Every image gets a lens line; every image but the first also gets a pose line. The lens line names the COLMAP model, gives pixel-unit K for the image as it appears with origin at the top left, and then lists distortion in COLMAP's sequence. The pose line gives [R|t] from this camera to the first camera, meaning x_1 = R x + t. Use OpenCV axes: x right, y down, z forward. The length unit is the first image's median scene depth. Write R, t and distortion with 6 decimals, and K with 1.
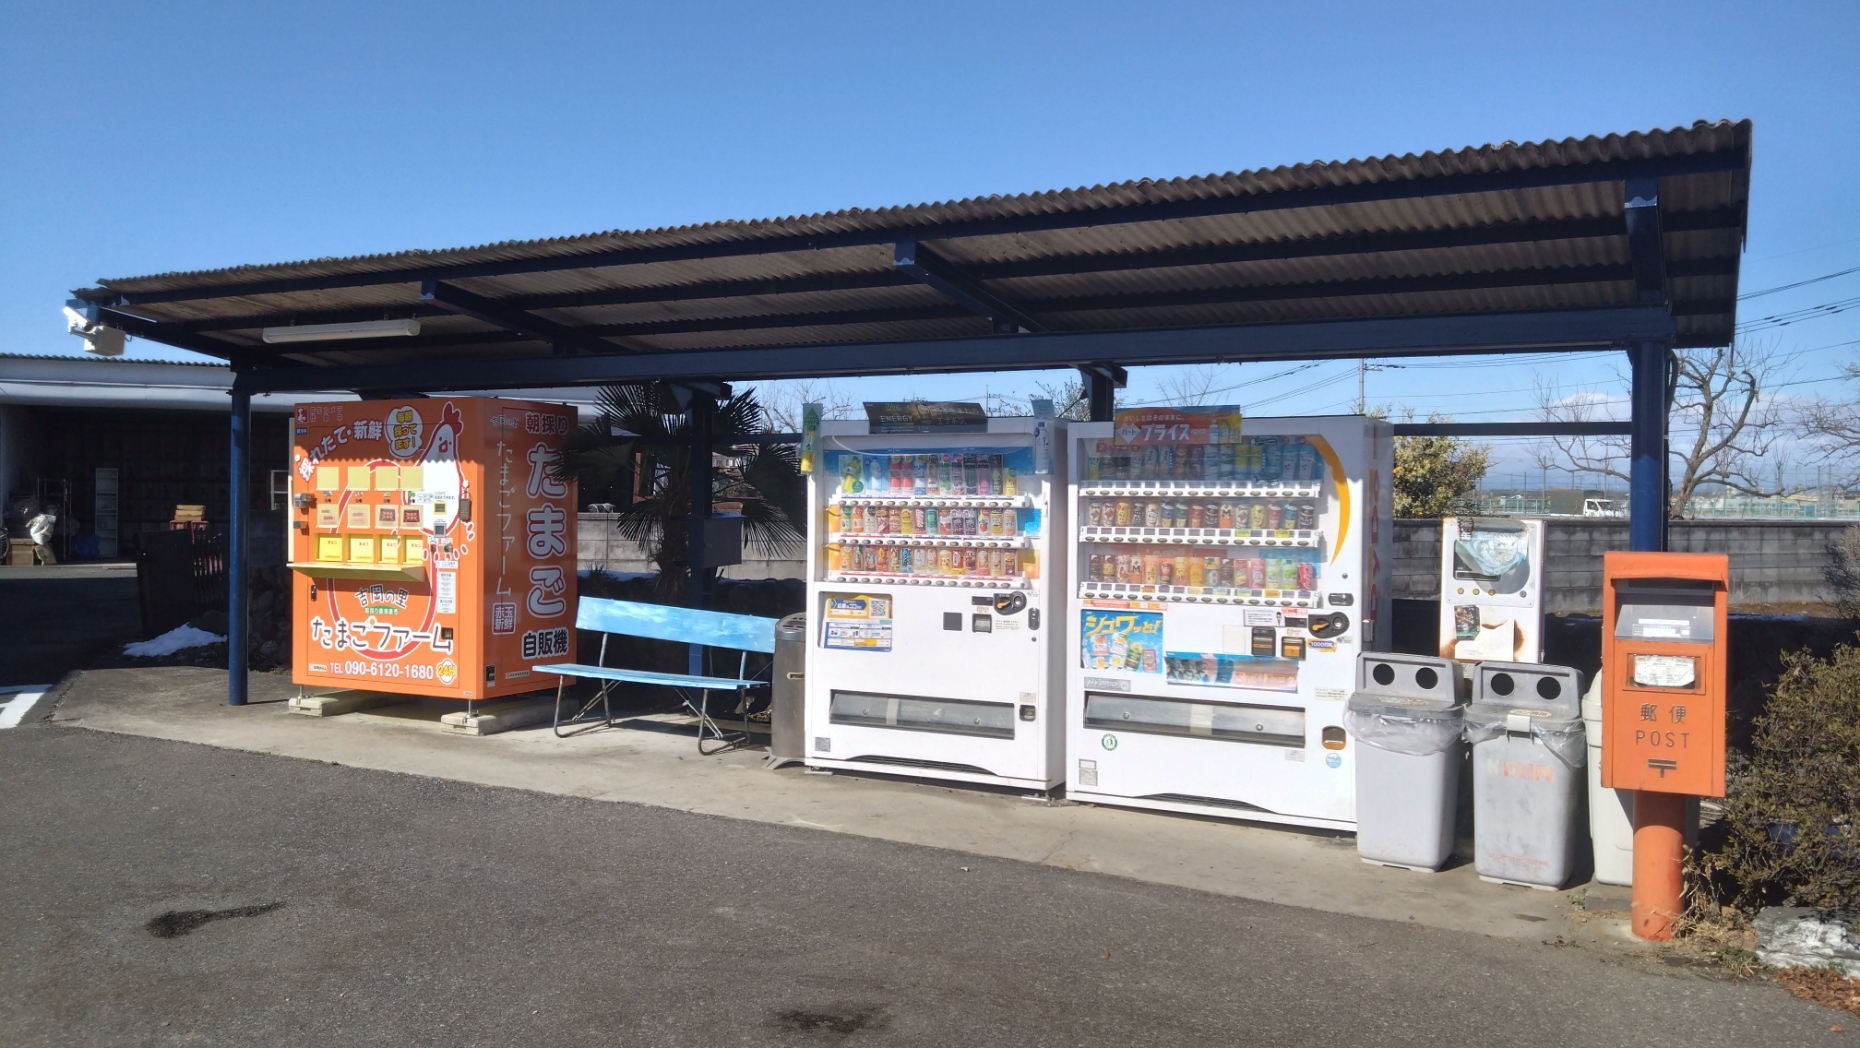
lens RADIAL K [[1375.1, 0, 930.6], [0, 1375.1, 522.2], [0, 0, 1]] dist [-0.002950, -0.000754]
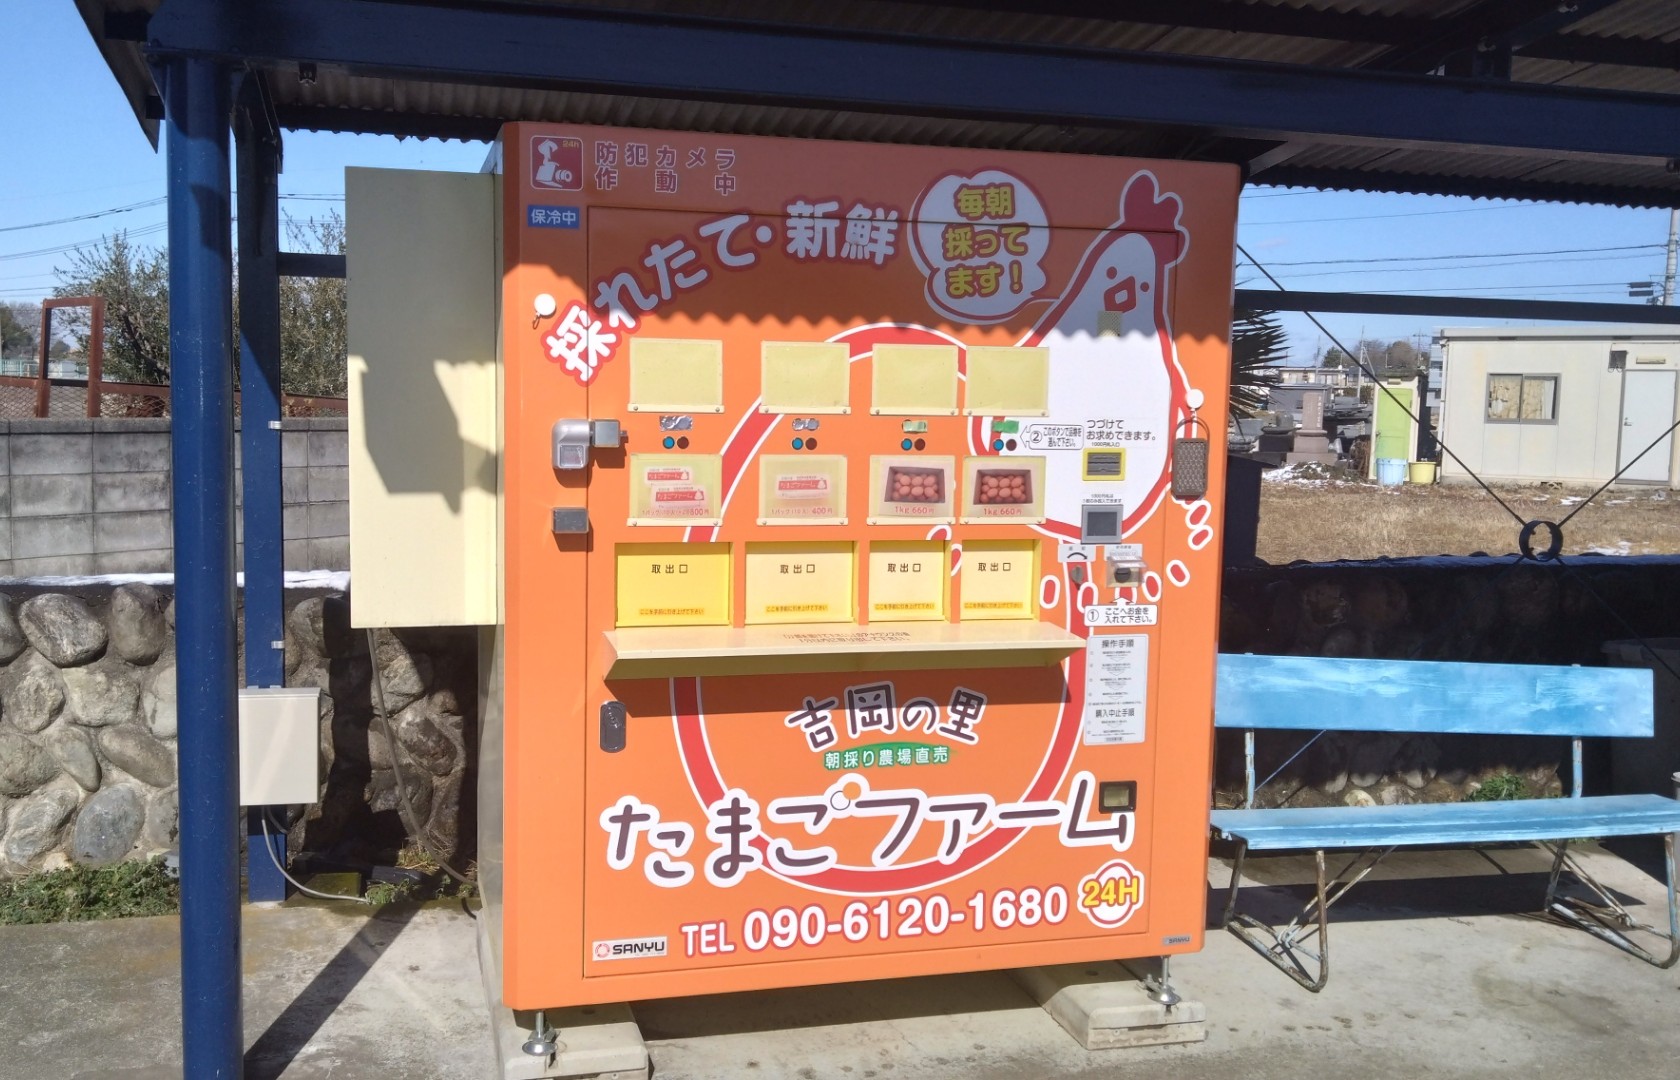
lens RADIAL K [[1485.8, 0, 839.7], [0, 1485.8, 542.9], [0, 0, 1]] dist [0.046296, 0.000939]
pose [[0.773377, -0.059635, 0.631135, -0.650294], [-0.002520, 0.995269, 0.097129, -0.027213], [-0.633942, -0.076708, 0.769567, 0.723405]]
